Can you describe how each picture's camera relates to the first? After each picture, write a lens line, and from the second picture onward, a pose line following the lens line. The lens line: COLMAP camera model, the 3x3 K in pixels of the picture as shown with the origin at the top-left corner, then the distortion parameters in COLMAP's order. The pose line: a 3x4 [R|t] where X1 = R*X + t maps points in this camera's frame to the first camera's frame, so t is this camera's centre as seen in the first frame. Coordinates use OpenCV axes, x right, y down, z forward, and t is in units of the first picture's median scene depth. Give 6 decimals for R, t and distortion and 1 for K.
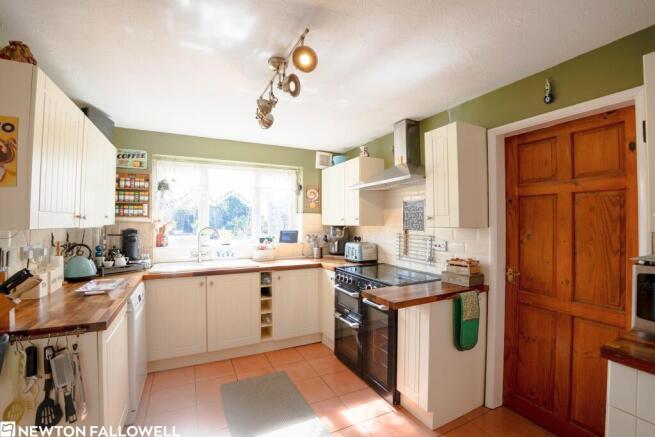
lens RADIAL K [[288.6, 0, 326.7], [0, 288.6, 220.0], [0, 0, 1]] dist [-0.058060, 0.009855]
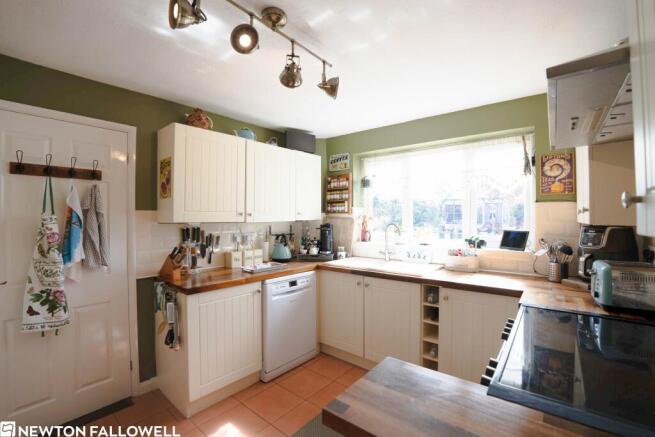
lens RADIAL K [[288.6, 0, 325.8], [0, 288.6, 215.5], [0, 0, 1]] dist [-0.058060, 0.009855]
pose [[0.407652, -0.007020, -0.913110, 0.346085], [0.008496, 0.999956, -0.003894, 0.002368], [0.913098, -0.006170, 0.407694, 0.464197]]
